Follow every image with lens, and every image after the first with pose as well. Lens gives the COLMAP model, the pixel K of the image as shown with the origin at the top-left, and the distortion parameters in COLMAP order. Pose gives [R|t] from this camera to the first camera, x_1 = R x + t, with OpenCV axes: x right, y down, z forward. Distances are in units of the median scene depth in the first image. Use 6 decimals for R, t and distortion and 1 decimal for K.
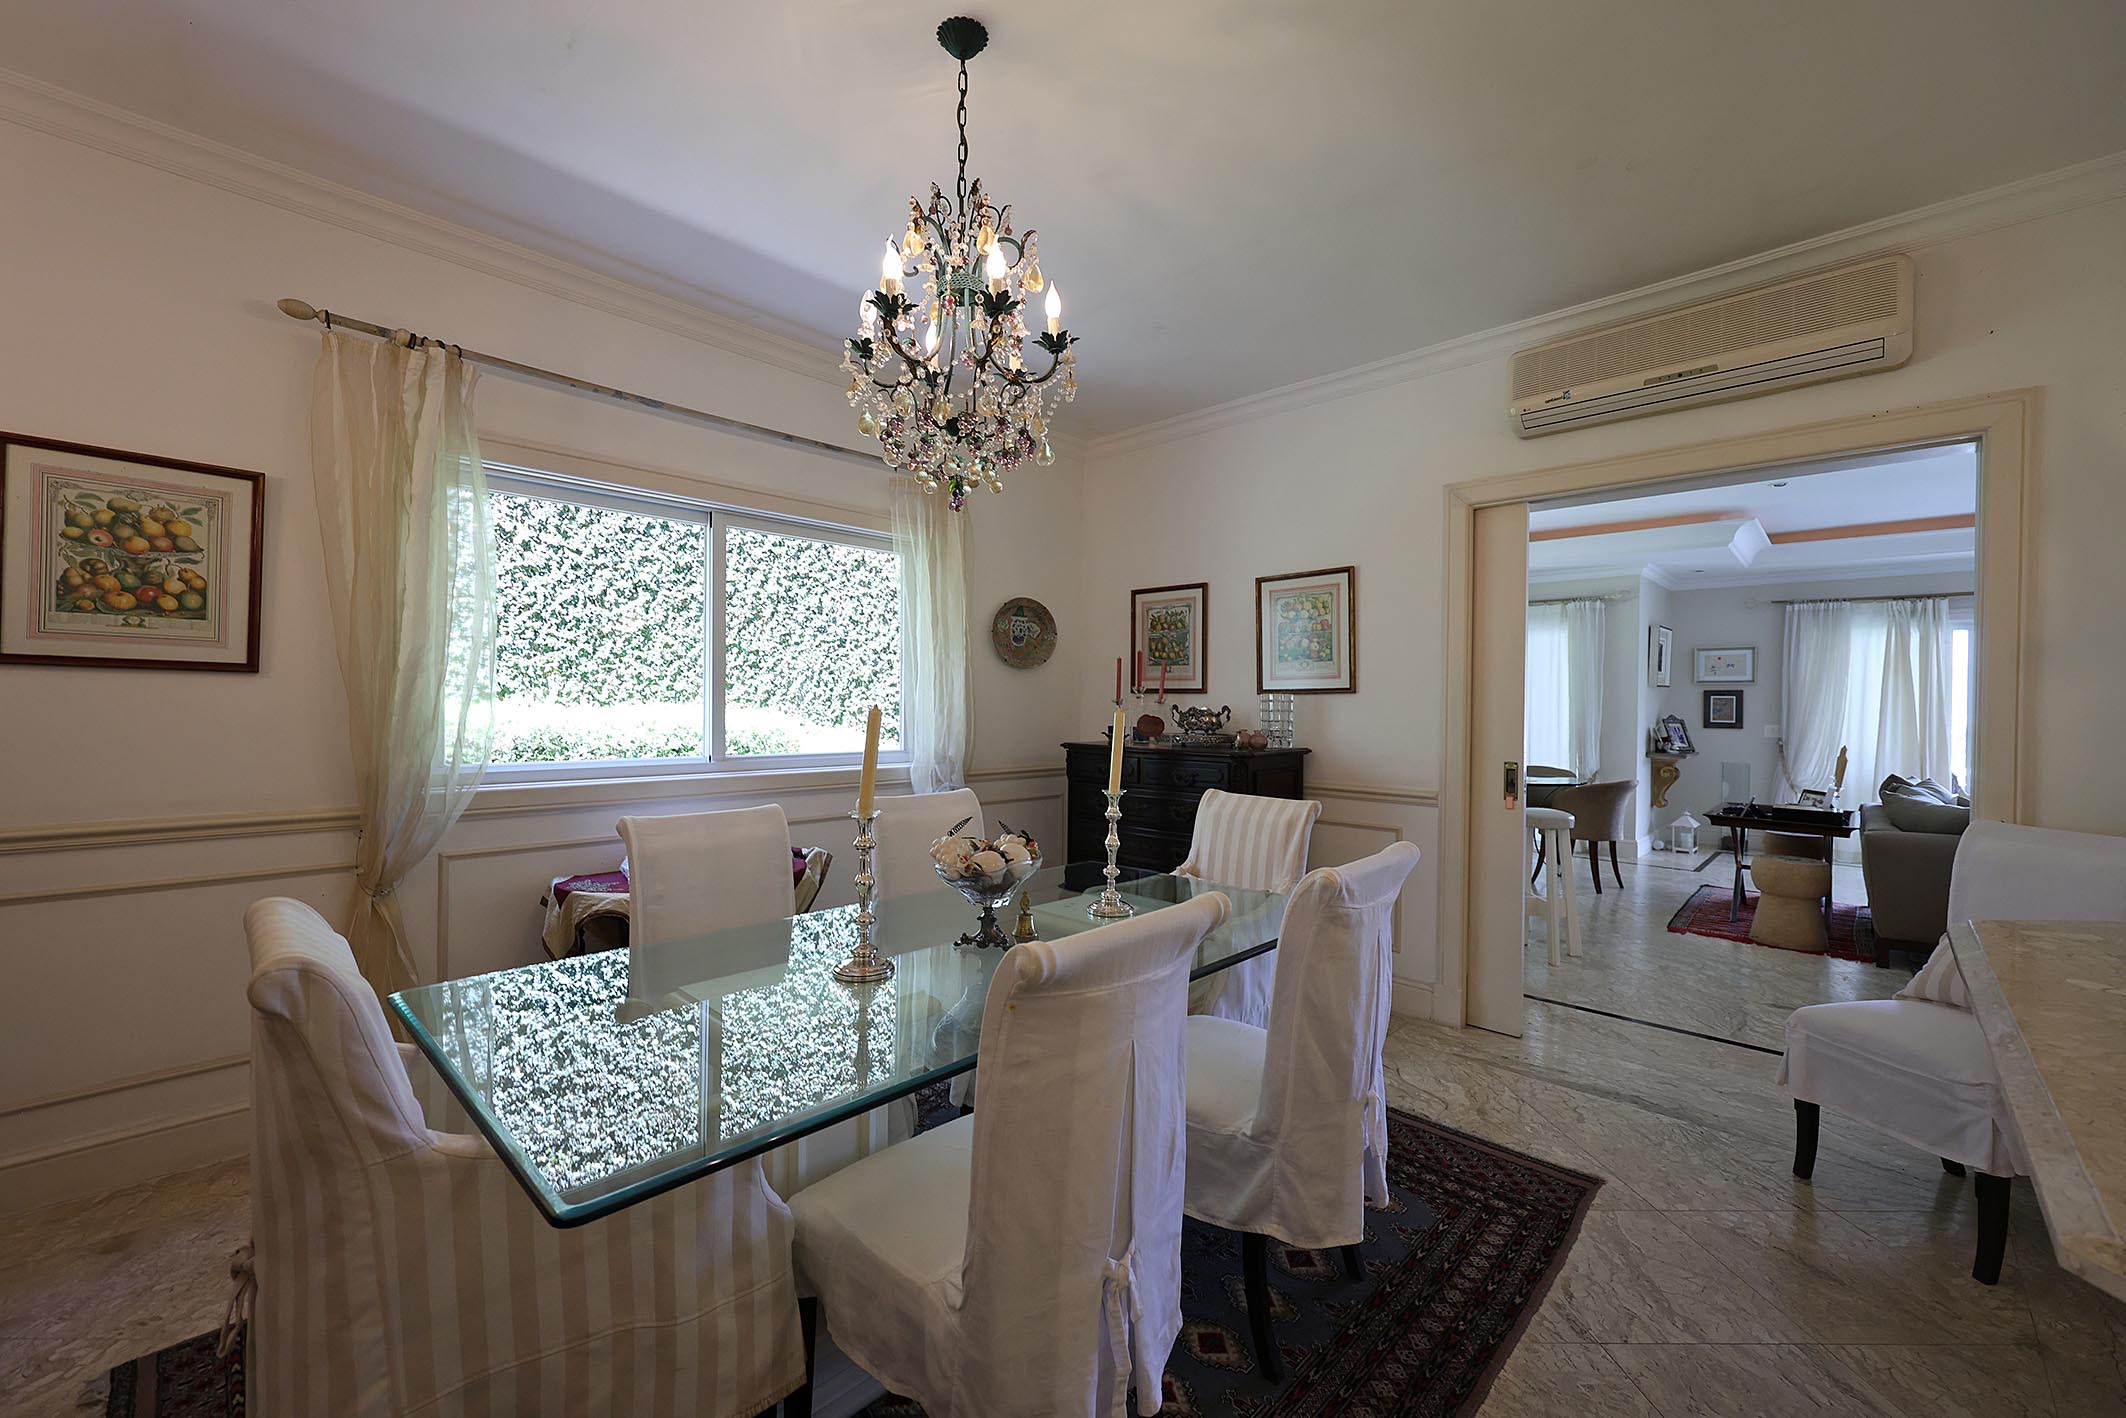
lens RADIAL K [[850.4, 0, 1052.5], [0, 850.4, 704.4], [0, 0, 1]] dist [0.000486, 0.000255]
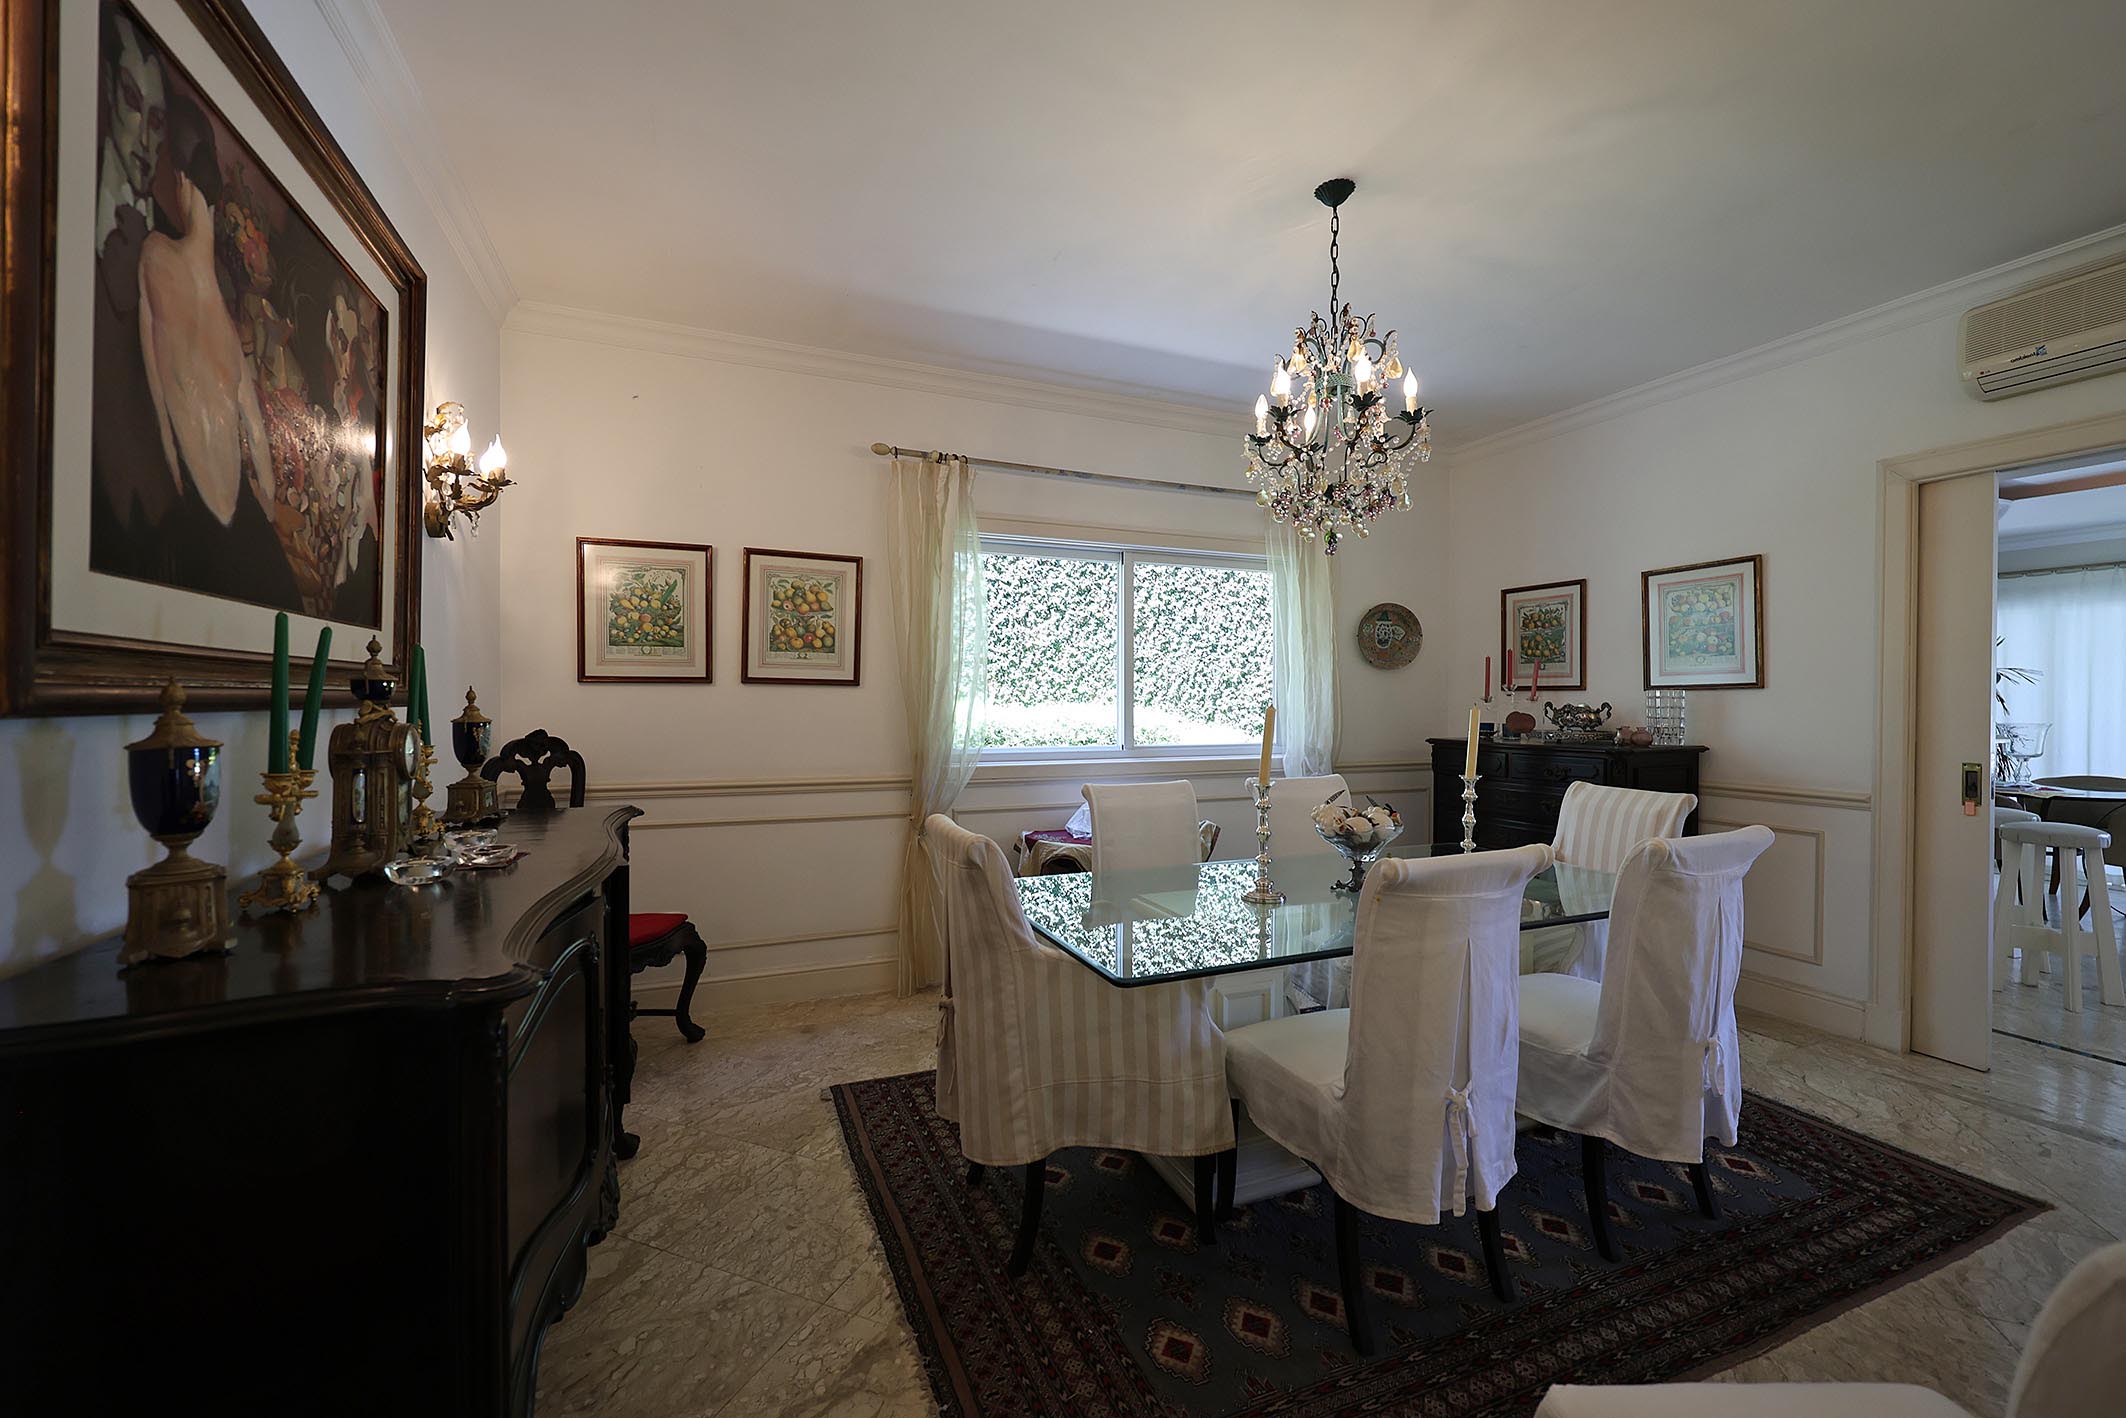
lens RADIAL K [[843.8, 0, 1063.0], [0, 843.8, 709.0], [0, 0, 1]] dist [0.002505, 0.000033]
pose [[0.919628, -0.003735, -0.392774, 0.013387], [0.006494, 0.999963, 0.005695, -0.001110], [0.392738, -0.007788, 0.919617, -0.286093]]
